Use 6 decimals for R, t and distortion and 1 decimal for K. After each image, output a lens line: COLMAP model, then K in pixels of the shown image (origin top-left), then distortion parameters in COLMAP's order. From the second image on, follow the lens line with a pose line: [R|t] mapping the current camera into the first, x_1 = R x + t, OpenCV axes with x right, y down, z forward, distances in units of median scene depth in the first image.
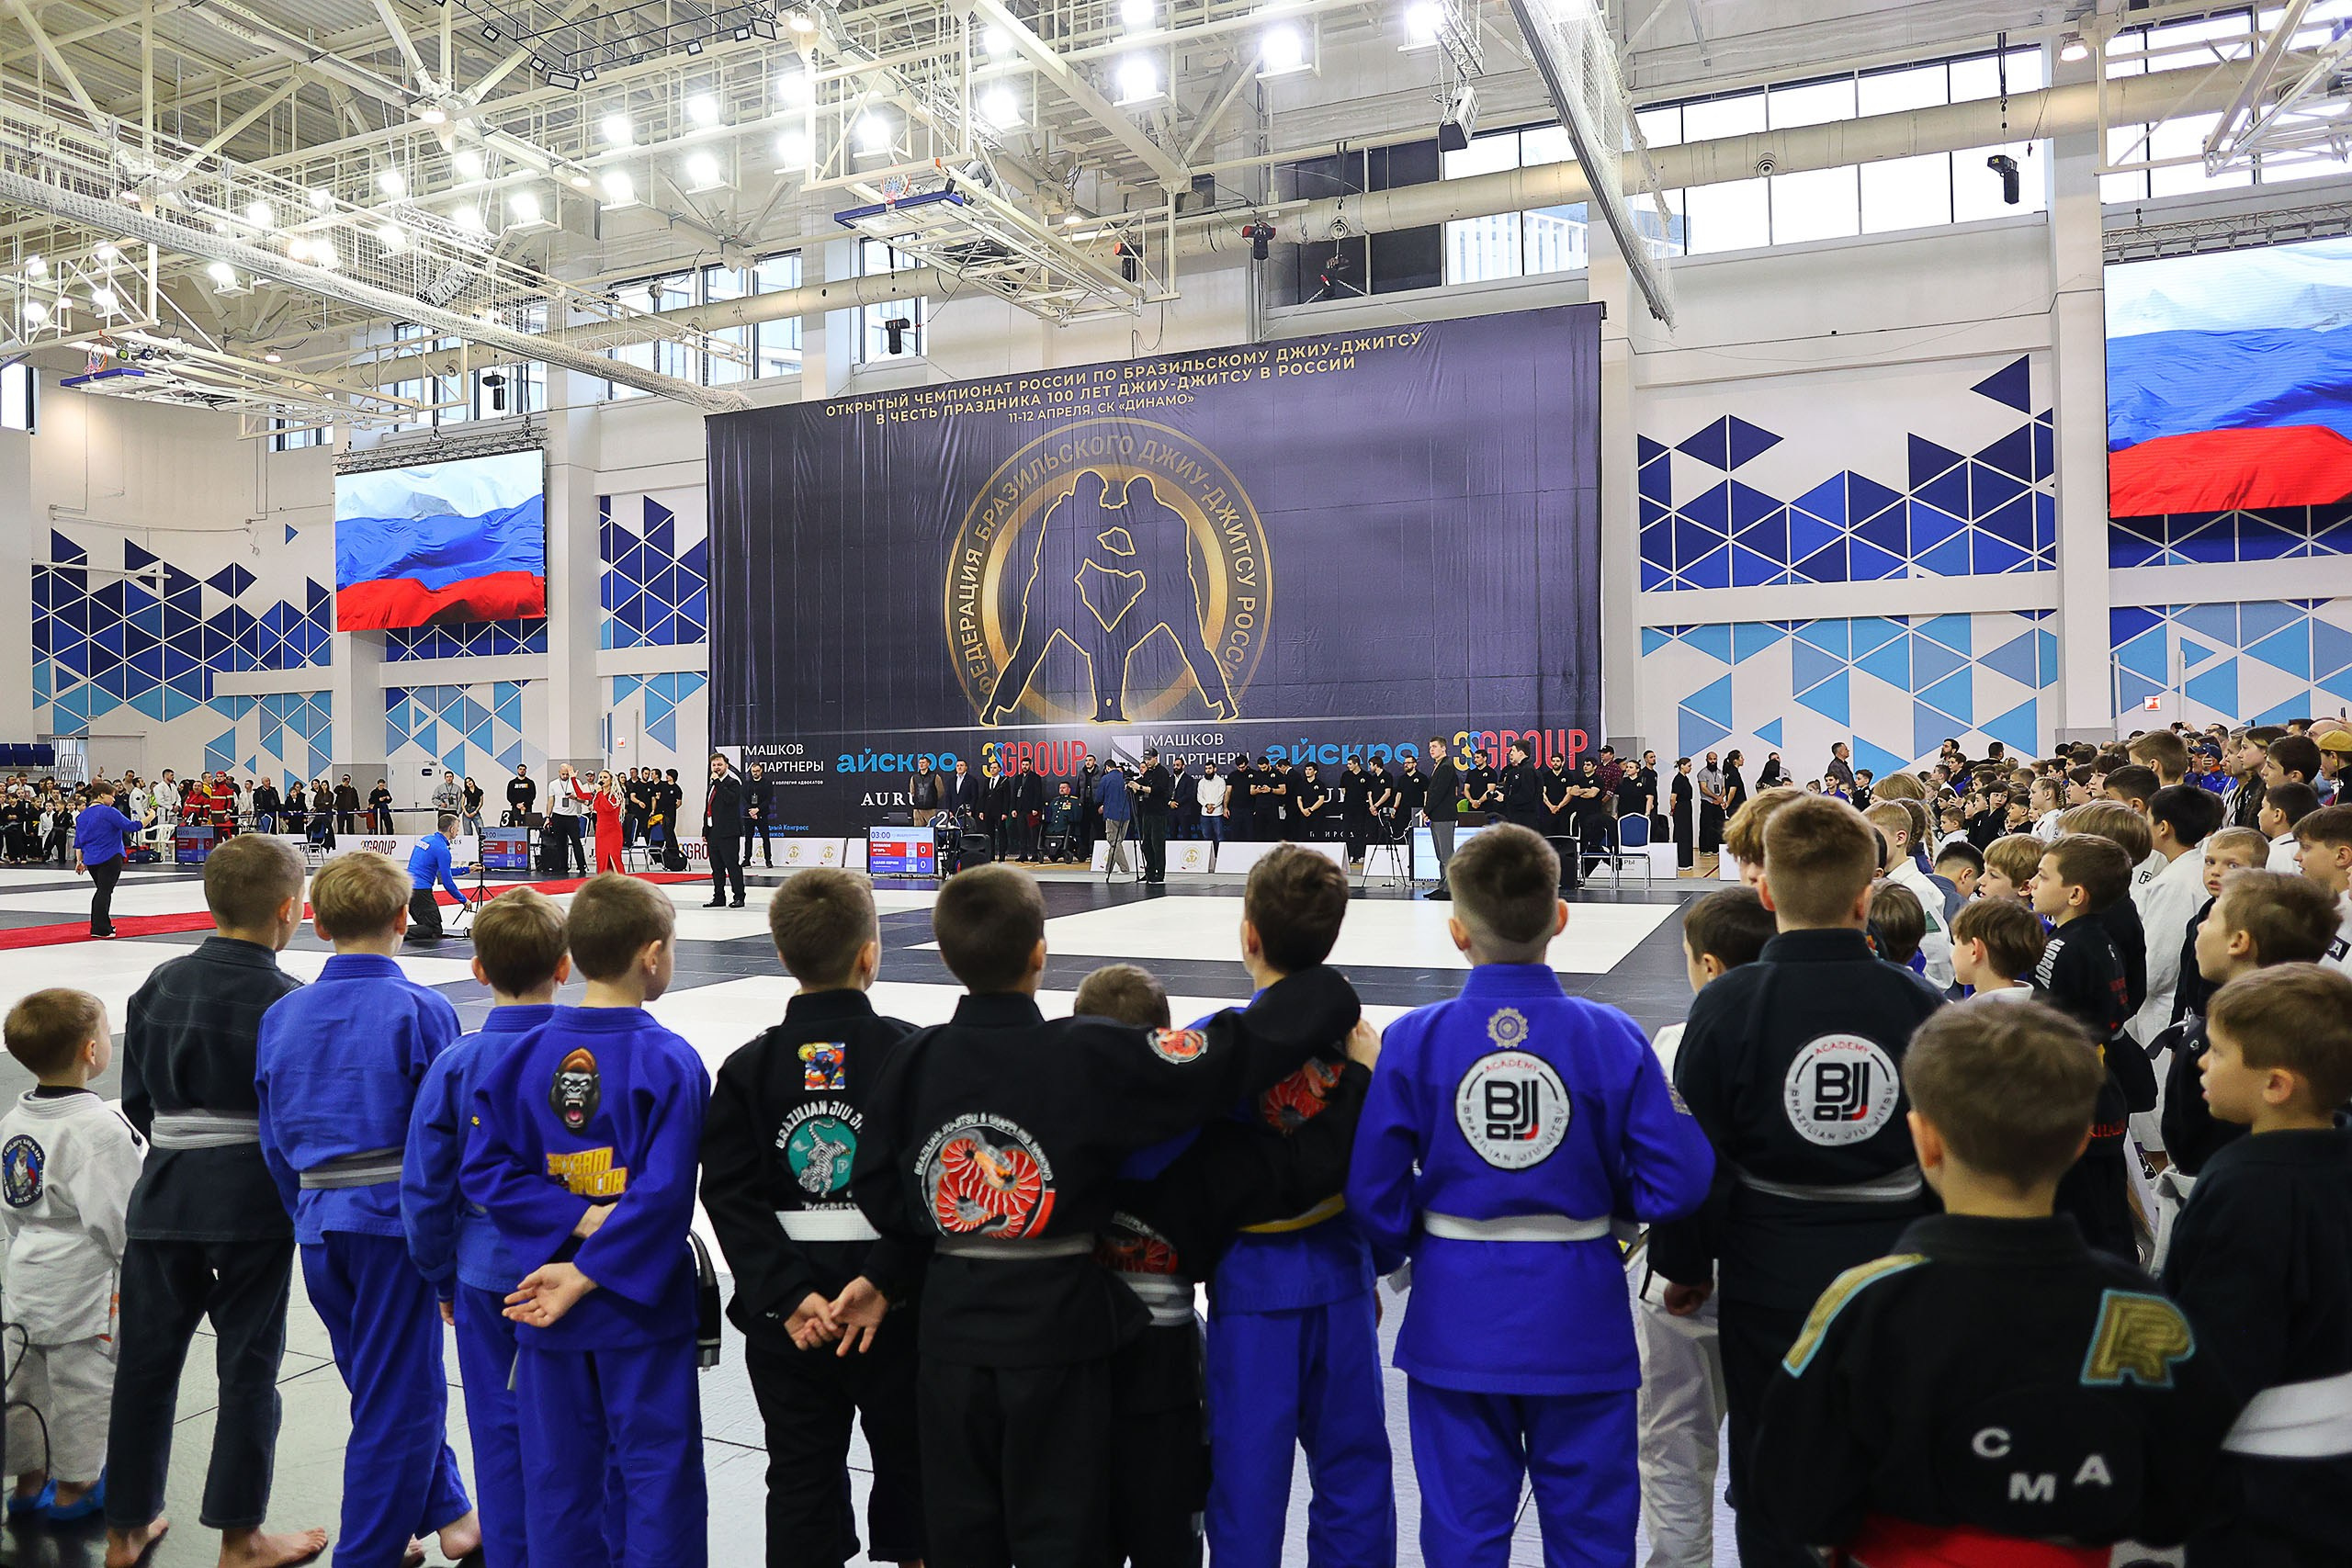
lens RADIAL K [[1590.5, 0, 1176.0], [0, 1590.5, 784.0], [0, 0, 1]] dist [-0.075703, 0.043489]
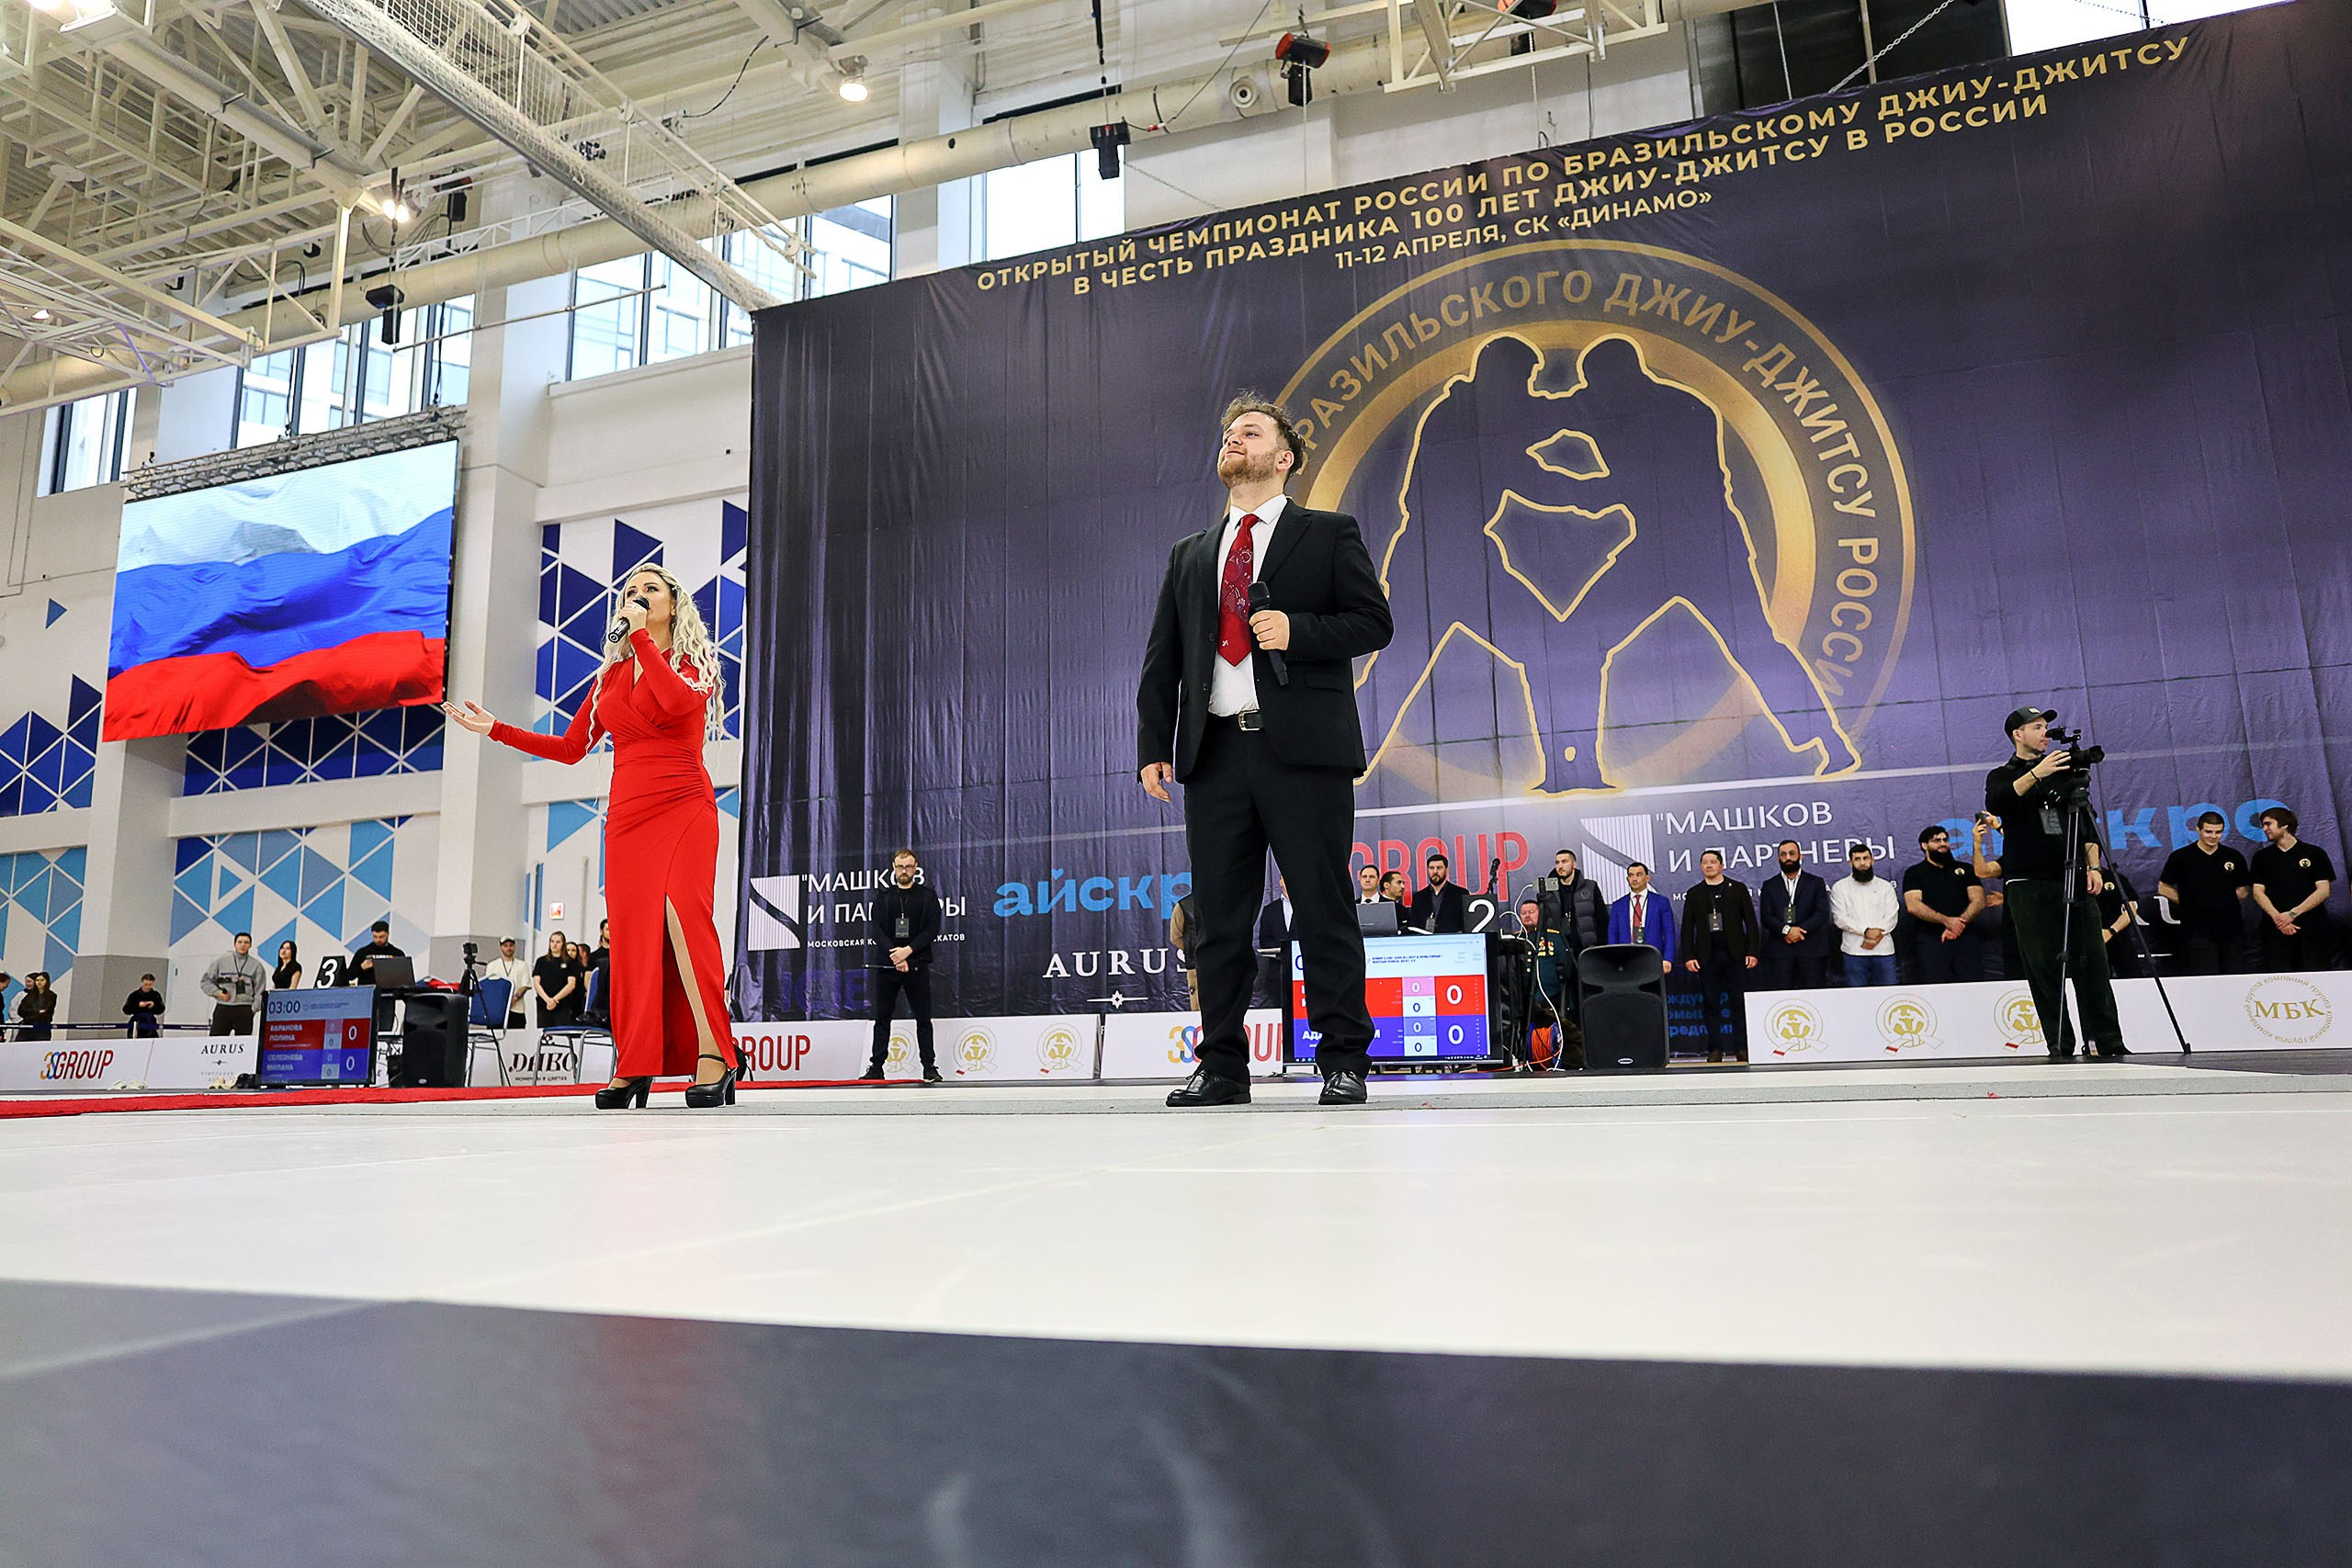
lens RADIAL K [[1590.5, 0, 1176.0], [0, 1590.5, 784.0], [0, 0, 1]] dist [-0.075703, 0.043489]
pose [[0.998160, -0.000765, 0.060635, -0.187469], [0.011435, 0.984355, -0.175827, 0.043377], [-0.059551, 0.176197, 0.982552, 0.475347]]
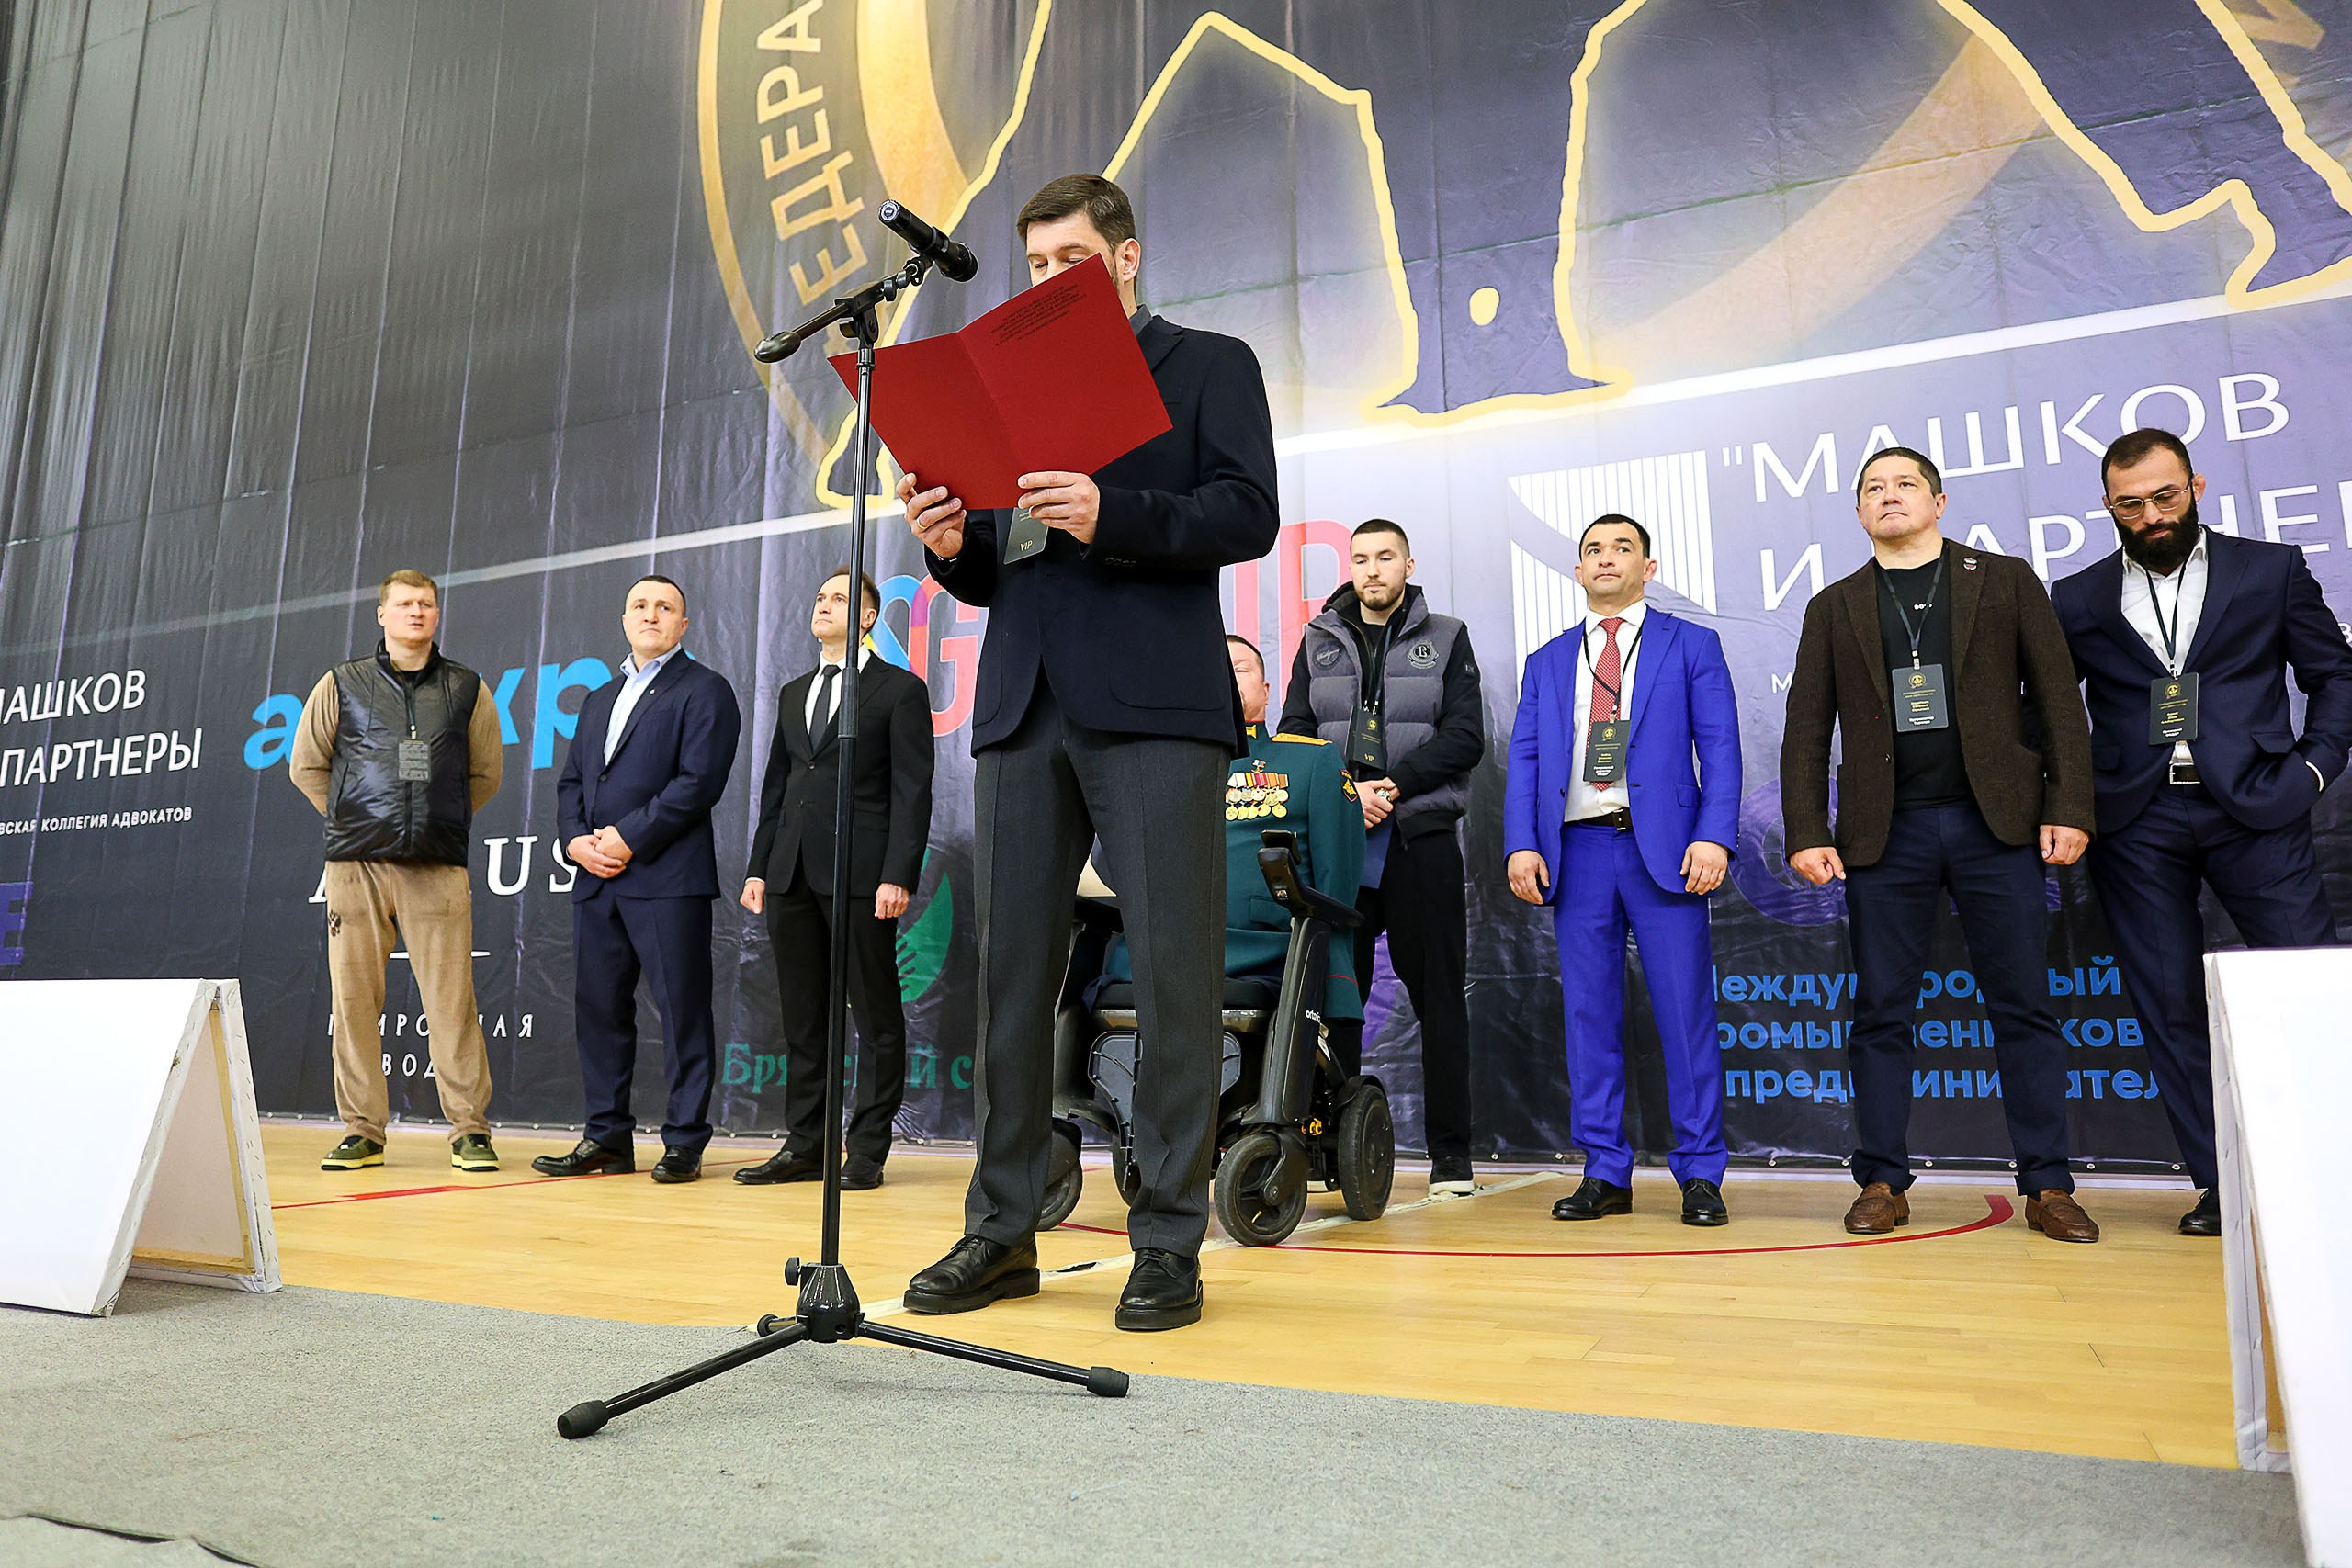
lens RADIAL K [[1590.5, 0, 1176.0], [0, 1590.5, 784.0], [0, 0, 1]] dist [-0.075703, 0.043489]
pose [[0.999732, 0.022284, -0.006241, -0.070916], [-0.023059, 0.981957, -0.187691, 0.036487], [0.001946, 0.187785, 0.982208, 0.777608]]
